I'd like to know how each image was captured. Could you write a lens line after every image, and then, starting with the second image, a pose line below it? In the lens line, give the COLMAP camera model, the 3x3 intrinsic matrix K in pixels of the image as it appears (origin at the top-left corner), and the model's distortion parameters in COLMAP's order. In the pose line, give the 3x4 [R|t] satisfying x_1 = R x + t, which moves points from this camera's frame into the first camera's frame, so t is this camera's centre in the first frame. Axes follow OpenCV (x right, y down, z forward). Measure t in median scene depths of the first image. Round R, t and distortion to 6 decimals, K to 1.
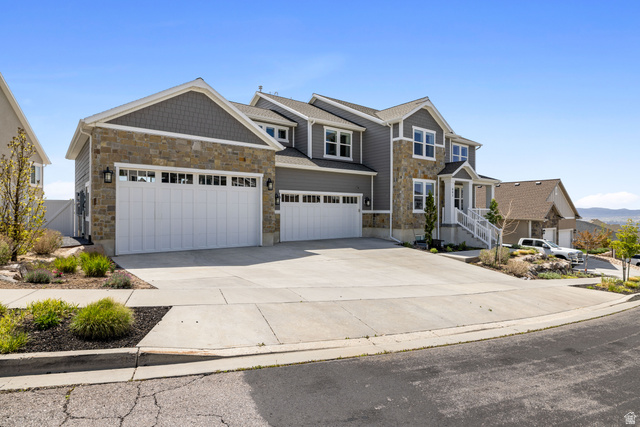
lens RADIAL K [[339.6, 0, 320.0], [0, 339.6, 213.5], [0, 0, 1]] dist [-0.019423, -0.000067]
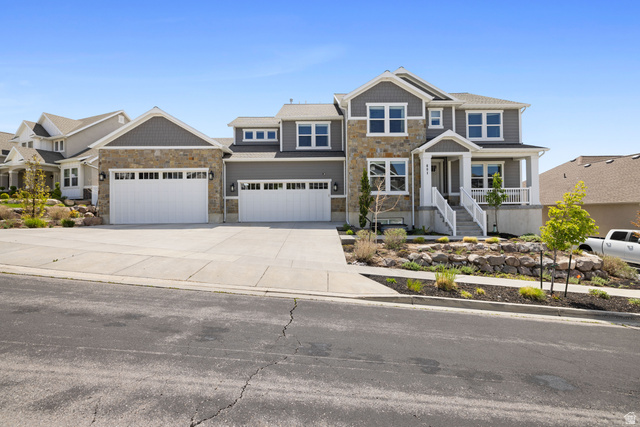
lens RADIAL K [[293.8, 0, 320.0], [0, 293.8, 213.5], [0, 0, 1]] dist [-0.026278, 0.000091]
pose [[0.809983, -0.011698, -0.586337, 0.642462], [0.009492, 0.999932, -0.006838, 0.054086], [0.586376, -0.000027, 0.810039, 0.261467]]
